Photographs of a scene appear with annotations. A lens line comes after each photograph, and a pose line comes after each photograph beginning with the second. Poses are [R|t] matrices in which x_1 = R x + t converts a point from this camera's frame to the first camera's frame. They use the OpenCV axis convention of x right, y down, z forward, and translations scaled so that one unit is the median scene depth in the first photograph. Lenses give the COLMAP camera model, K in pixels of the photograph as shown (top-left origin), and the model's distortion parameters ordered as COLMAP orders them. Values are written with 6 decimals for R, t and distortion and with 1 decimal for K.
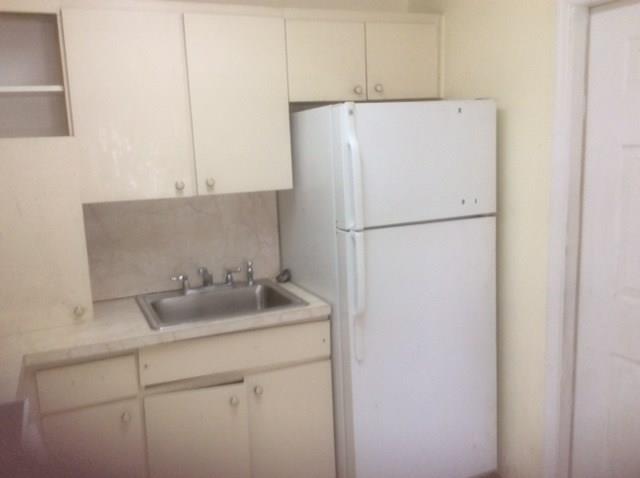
lens RADIAL K [[579.4, 0, 320.0], [0, 579.4, 239.0], [0, 0, 1]] dist [0.105608, -0.220715]
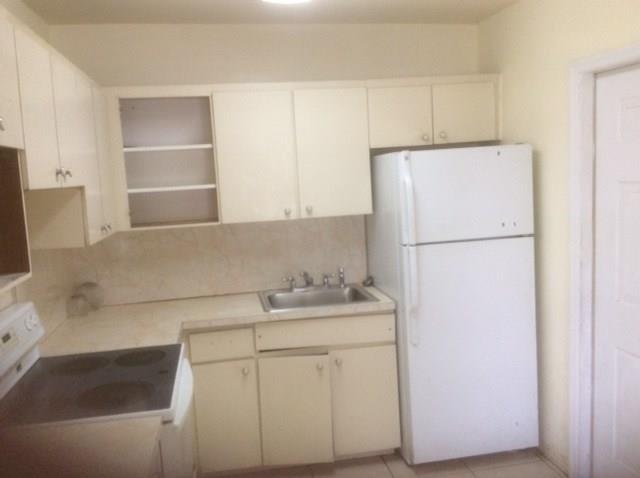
lens RADIAL K [[579.4, 0, 320.0], [0, 579.4, 239.0], [0, 0, 1]] dist [0.105608, -0.220715]
pose [[0.972256, 0.014523, -0.233466, 0.155456], [-0.023208, 0.999135, -0.034496, 0.020182], [0.232764, 0.038957, 0.971753, -0.321049]]
